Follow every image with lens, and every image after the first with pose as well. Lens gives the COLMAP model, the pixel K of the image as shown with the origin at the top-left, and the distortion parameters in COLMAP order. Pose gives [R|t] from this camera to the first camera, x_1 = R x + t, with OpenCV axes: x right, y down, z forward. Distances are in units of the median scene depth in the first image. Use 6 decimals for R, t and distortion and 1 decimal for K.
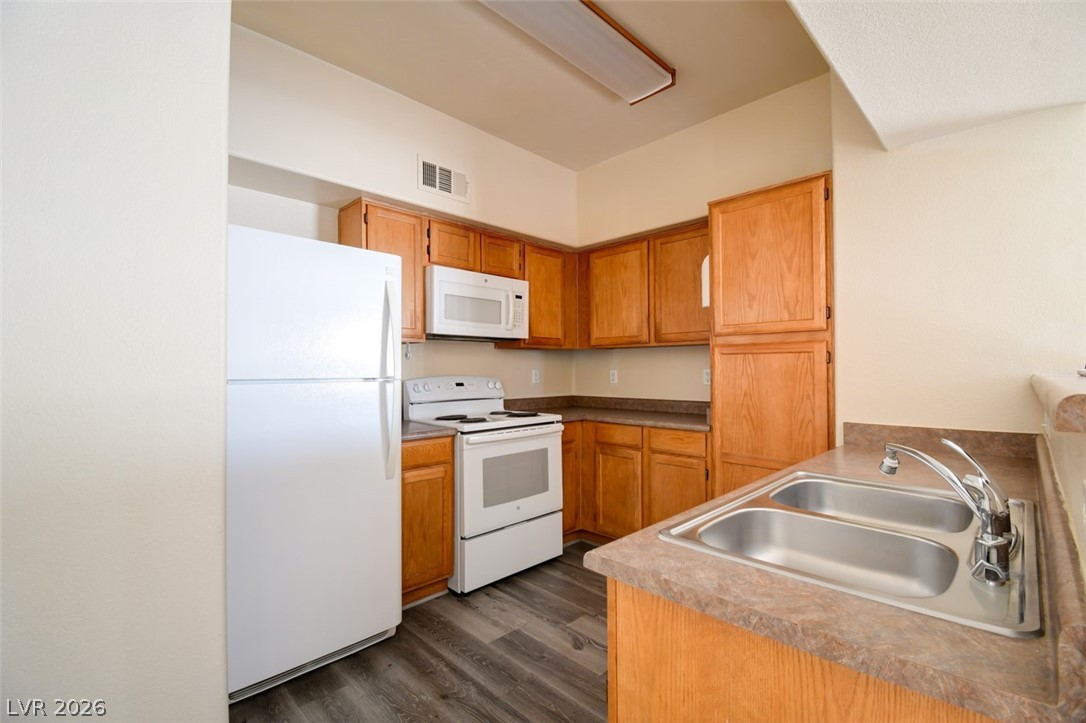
lens RADIAL K [[476.5, 0, 545.5], [0, 476.5, 363.1], [0, 0, 1]] dist [0.017970, -0.023851]
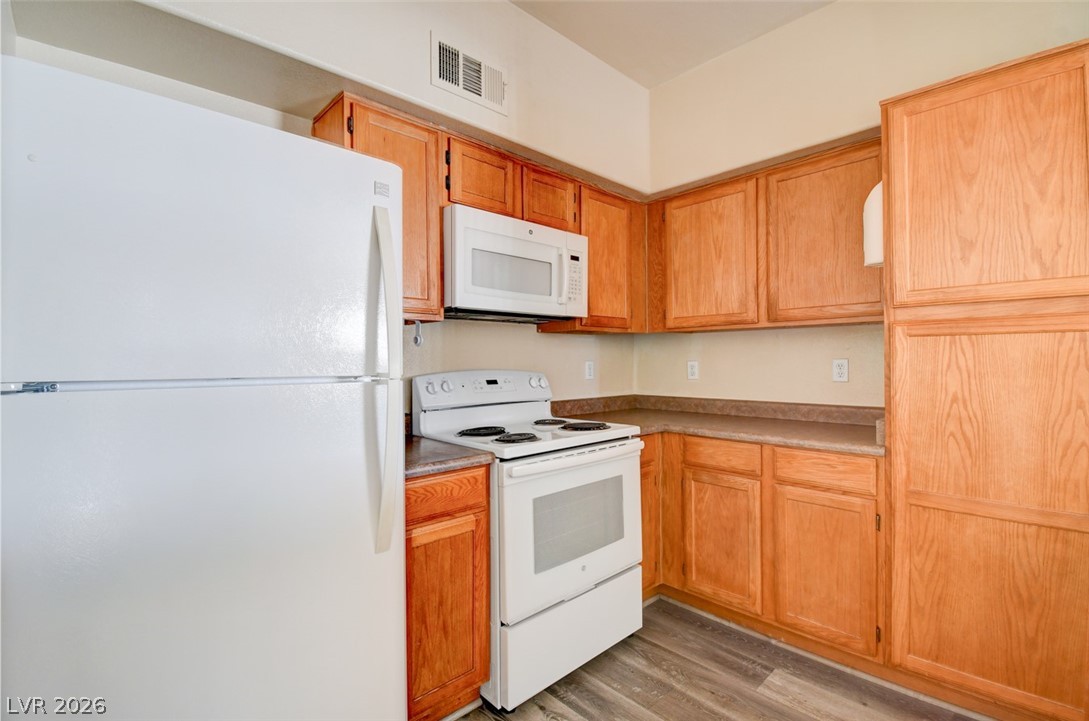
lens RADIAL K [[489.3, 0, 559.4], [0, 489.3, 359.0], [0, 0, 1]] dist [0.018783, -0.026772]
pose [[0.999952, -0.002347, -0.009550, -0.084933], [0.002438, 0.999951, 0.009564, 0.004467], [0.009527, -0.009587, 0.999909, 0.320519]]
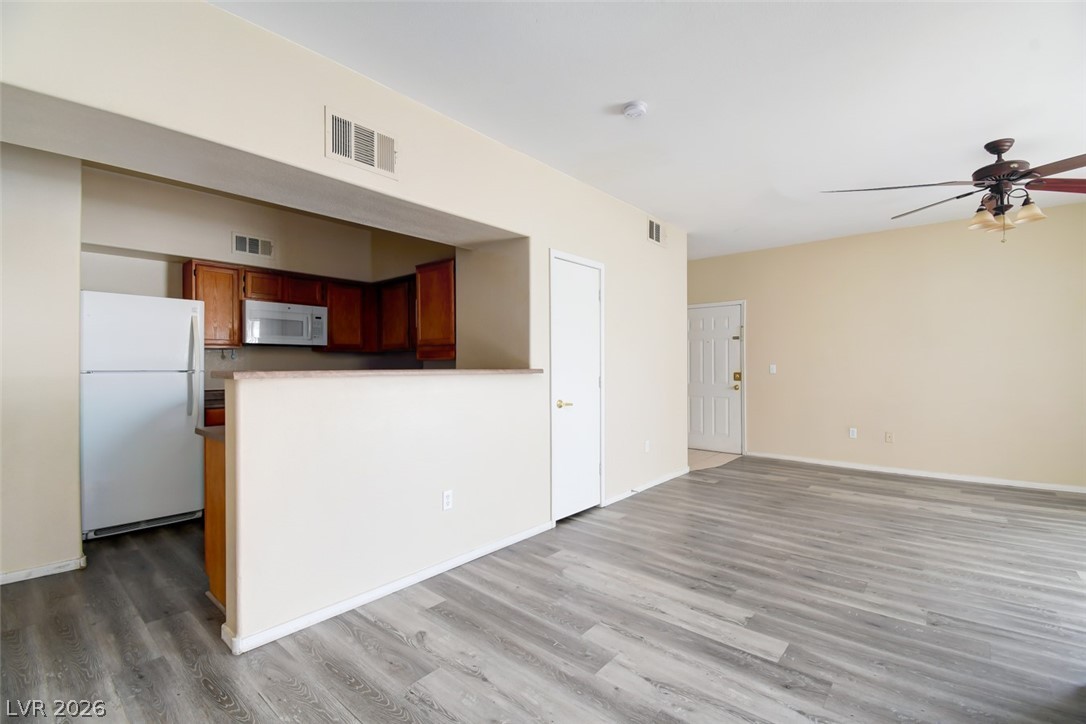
lens RADIAL K [[476.5, 0, 545.5], [0, 476.5, 363.6], [0, 0, 1]] dist [0.017970, -0.023851]
pose [[0.996960, 0.002962, 0.077856, 0.639784], [-0.003667, 0.999954, 0.008913, -0.011997], [-0.077826, -0.009171, 0.996925, -0.667185]]
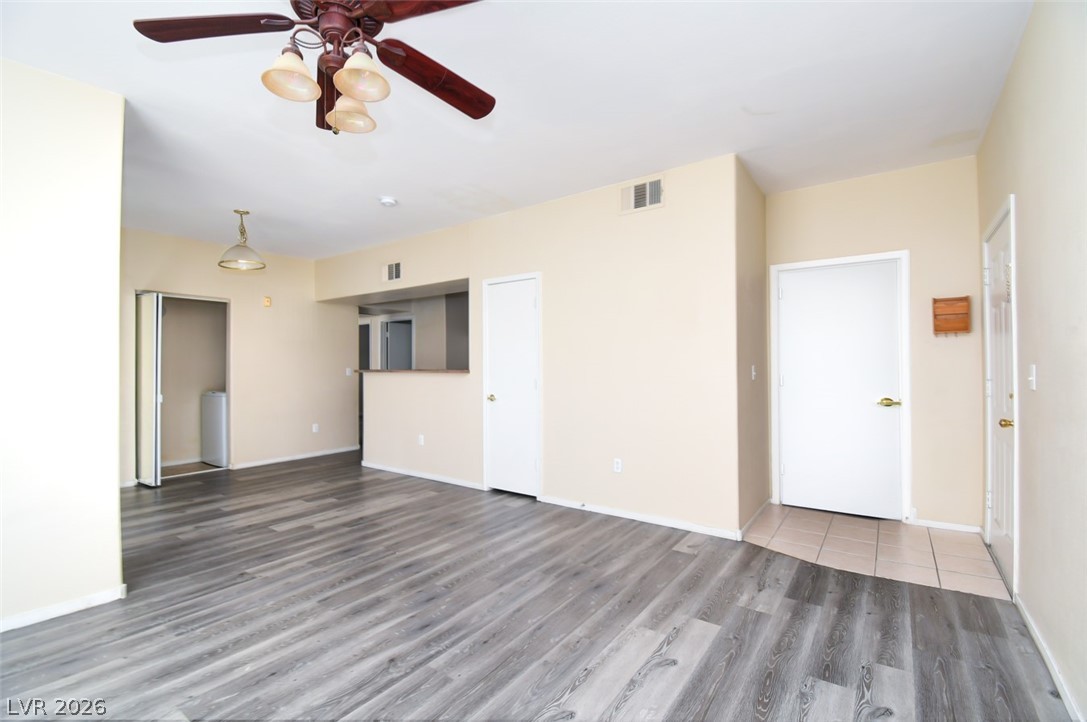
lens RADIAL K [[464.2, 0, 543.5], [0, 464.2, 361.0], [0, 0, 1]] dist [0.023498, -0.035453]
pose [[0.176606, -0.005635, -0.984265, 2.471613], [0.012995, 0.999910, -0.003393, -0.011451], [0.984196, -0.012191, 0.176663, 0.552871]]
